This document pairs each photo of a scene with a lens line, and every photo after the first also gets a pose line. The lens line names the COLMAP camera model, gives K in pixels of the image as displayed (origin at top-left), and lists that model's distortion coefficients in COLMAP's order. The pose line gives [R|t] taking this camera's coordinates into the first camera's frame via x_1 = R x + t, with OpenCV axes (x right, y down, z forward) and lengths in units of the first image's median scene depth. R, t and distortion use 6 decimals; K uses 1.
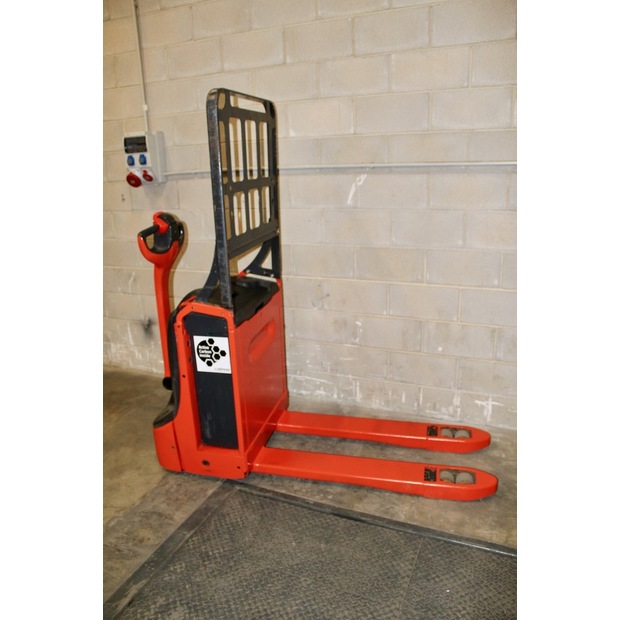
lens RADIAL K [[513.9, 0, 309.3], [0, 513.9, 314.1], [0, 0, 1]] dist [-0.172412, 0.155865]
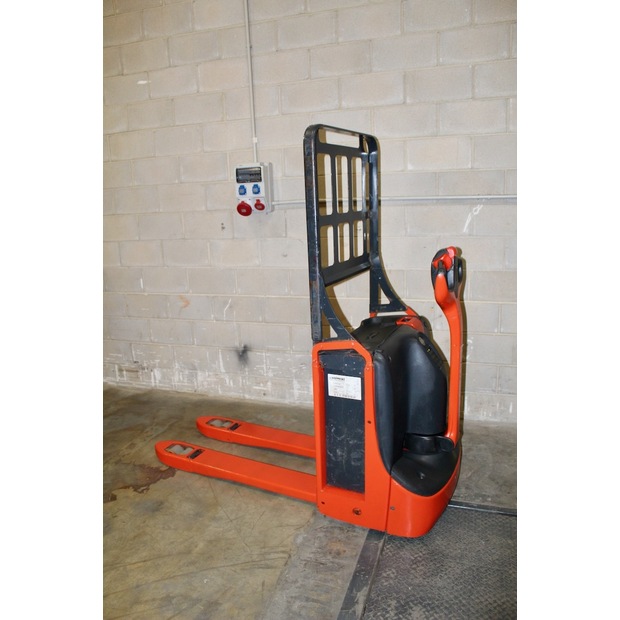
lens RADIAL K [[513.9, 0, 309.3], [0, 513.9, 314.1], [0, 0, 1]] dist [-0.172412, 0.155865]
pose [[0.996450, -0.023056, 0.080971, -0.350105], [0.028175, 0.997637, -0.062660, 0.019365], [-0.079335, 0.064719, 0.994745, -0.042567]]
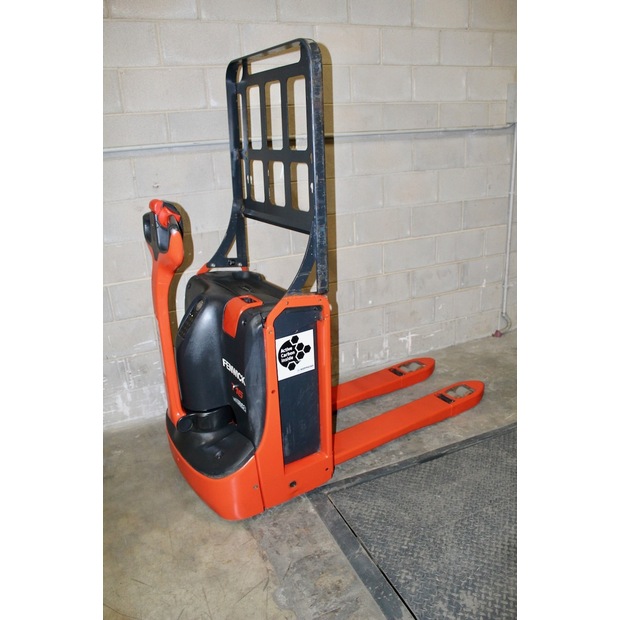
lens RADIAL K [[520.6, 0, 310.0], [0, 520.6, 310.0], [0, 0, 1]] dist [-0.157599, 0.152338]
pose [[0.683717, -0.241291, 0.688701, -0.621227], [0.233747, 0.966442, 0.106544, -0.066278], [-0.691298, 0.088136, 0.717174, 0.286864]]
